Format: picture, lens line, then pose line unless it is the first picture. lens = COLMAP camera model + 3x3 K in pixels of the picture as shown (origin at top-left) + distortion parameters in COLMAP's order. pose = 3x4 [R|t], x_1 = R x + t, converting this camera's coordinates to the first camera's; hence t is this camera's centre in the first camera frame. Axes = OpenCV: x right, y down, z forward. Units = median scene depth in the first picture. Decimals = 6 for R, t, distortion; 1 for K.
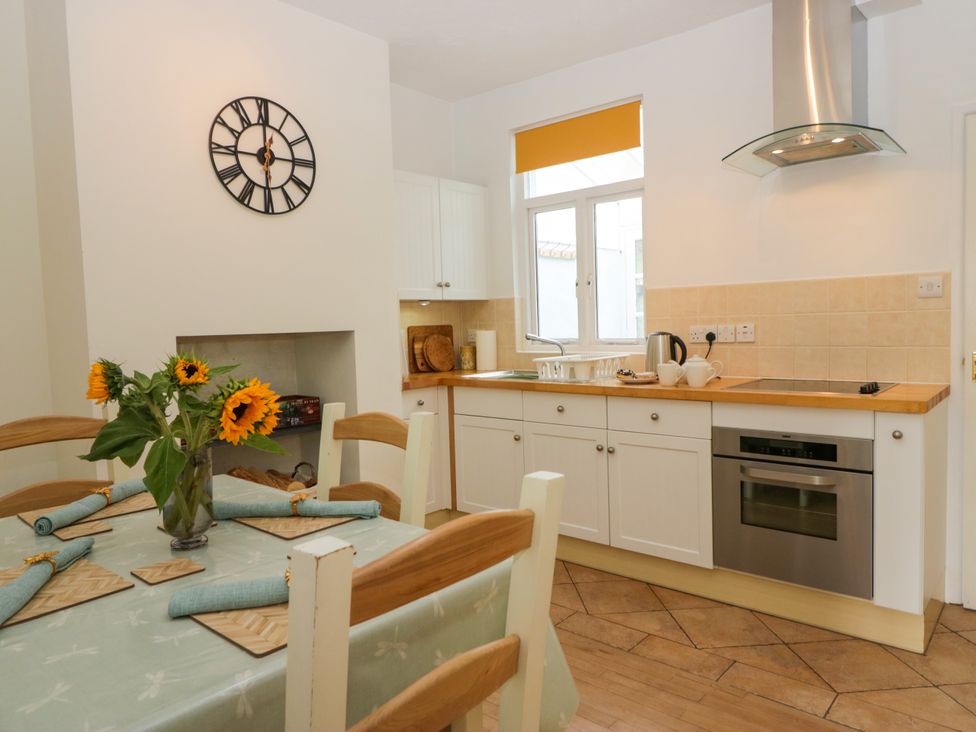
lens RADIAL K [[657.1, 0, 487.5], [0, 657.1, 357.5], [0, 0, 1]] dist [-0.005291, -0.006050]
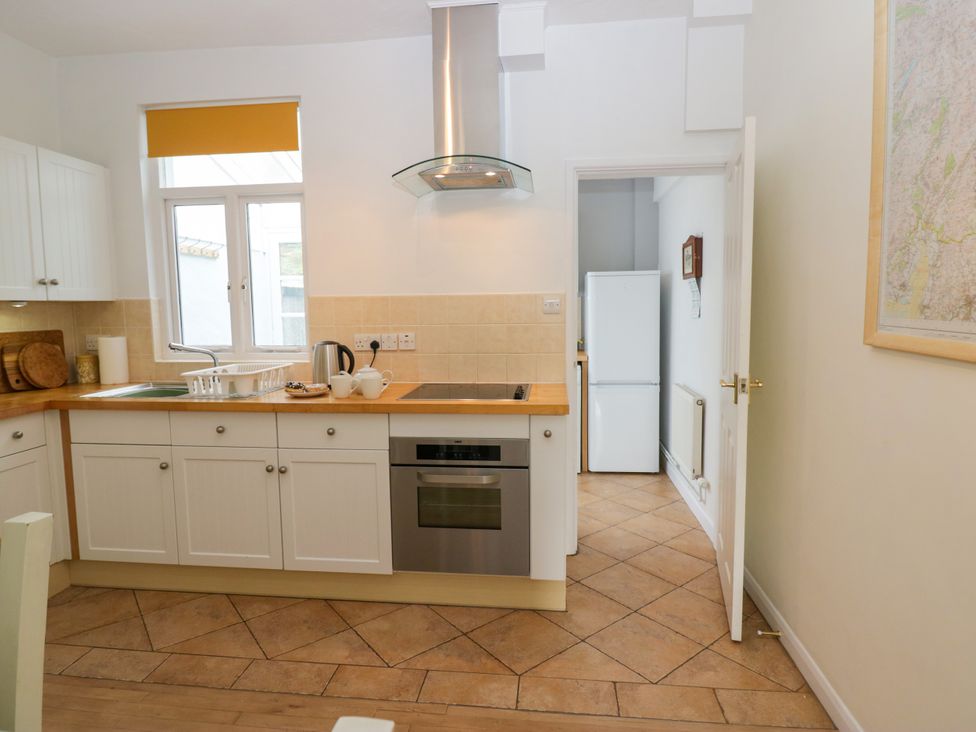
lens RADIAL K [[561.3, 0, 489.1], [0, 561.3, 352.4], [0, 0, 1]] dist [0.001683, -0.007877]
pose [[0.821960, -0.030081, 0.568750, -0.021018], [0.020551, 0.999520, 0.023164, -0.039730], [-0.569174, -0.007351, 0.822184, 0.173585]]
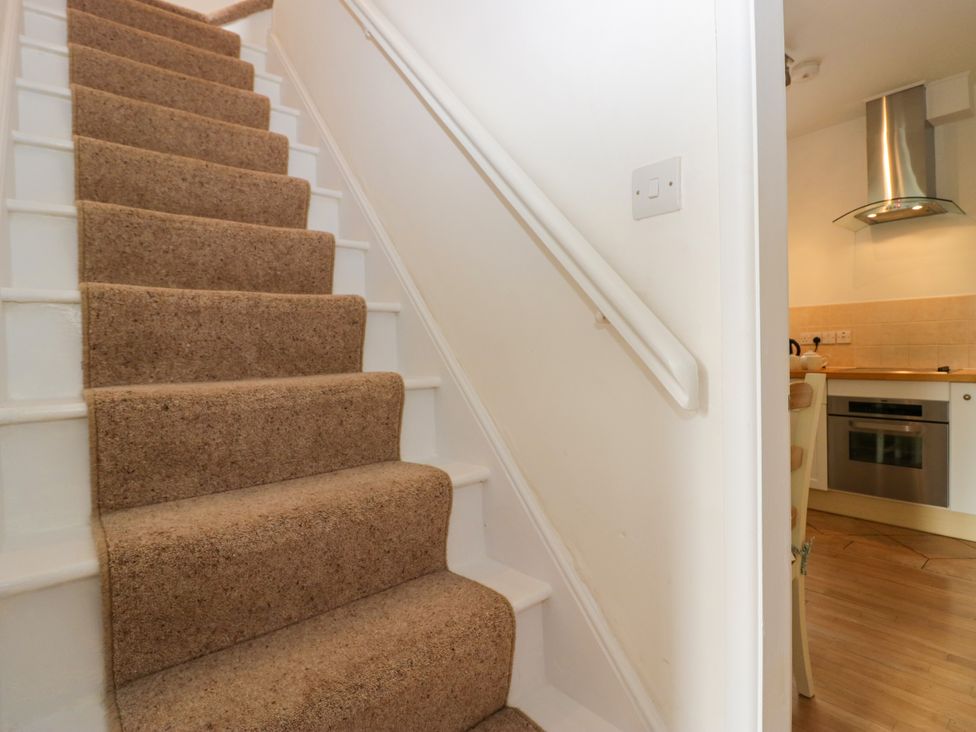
lens RADIAL K [[511.1, 0, 489.6], [0, 511.1, 357.2], [0, 0, 1]] dist [-0.020914, -0.001094]
pose [[0.987231, 0.010484, -0.158950, -0.219662], [-0.015955, 0.999322, -0.033188, 0.060513], [0.158495, 0.035300, 0.986729, -0.254846]]
